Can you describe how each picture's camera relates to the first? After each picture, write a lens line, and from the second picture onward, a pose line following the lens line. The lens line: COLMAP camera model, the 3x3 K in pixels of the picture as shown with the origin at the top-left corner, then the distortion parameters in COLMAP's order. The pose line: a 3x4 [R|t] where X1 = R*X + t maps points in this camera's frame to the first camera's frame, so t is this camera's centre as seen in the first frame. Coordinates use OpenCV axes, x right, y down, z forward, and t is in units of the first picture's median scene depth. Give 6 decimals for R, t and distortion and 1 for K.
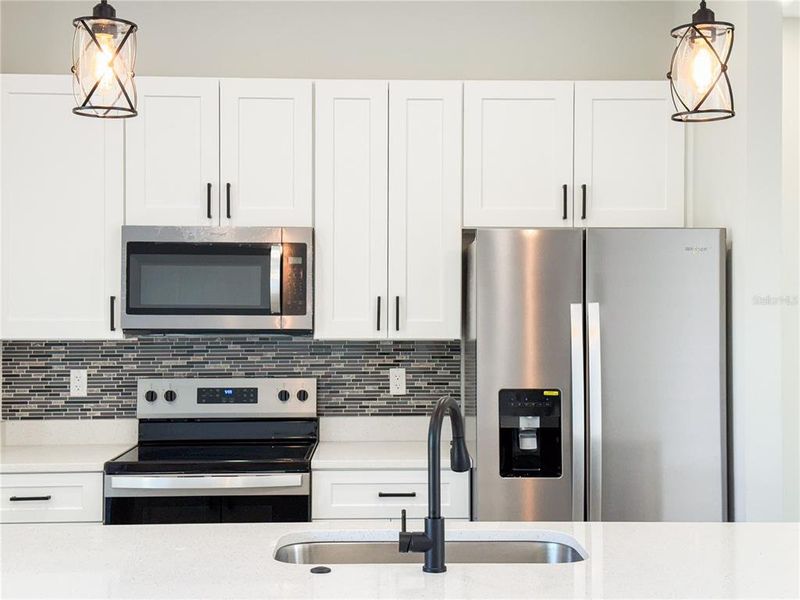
lens RADIAL K [[1159.2, 0, 395.6], [0, 1159.2, 298.1], [0, 0, 1]] dist [0.146279, 0.000000]
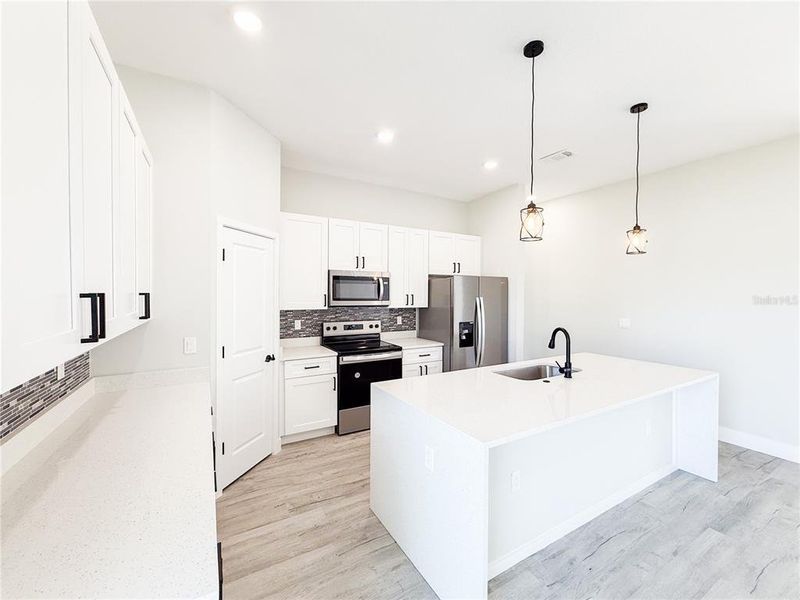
lens RADIAL K [[330.3, 0, 402.4], [0, 330.3, 294.2], [0, 0, 1]] dist [-0.000564, 0.000768]
pose [[0.875259, 0.000970, 0.483654, -0.460979], [-0.006676, 0.999927, 0.010076, -0.011277], [-0.483609, -0.012048, 0.875201, 0.201268]]
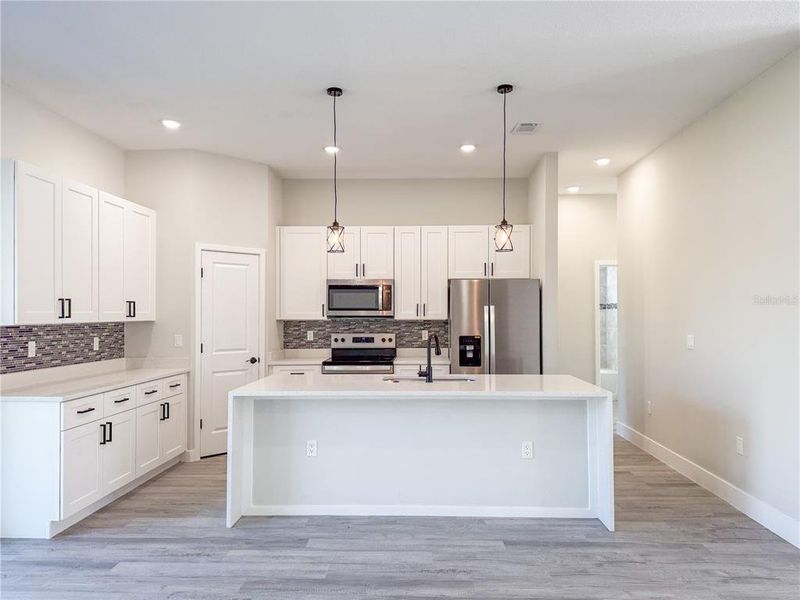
lens RADIAL K [[560.1, 0, 396.4], [0, 560.1, 302.8], [0, 0, 1]] dist [0.014839, -0.000458]
pose [[0.997707, -0.005063, -0.067491, 0.025063], [0.004647, 0.999969, -0.006318, 0.004346], [0.067520, 0.005990, 0.997700, -0.333077]]
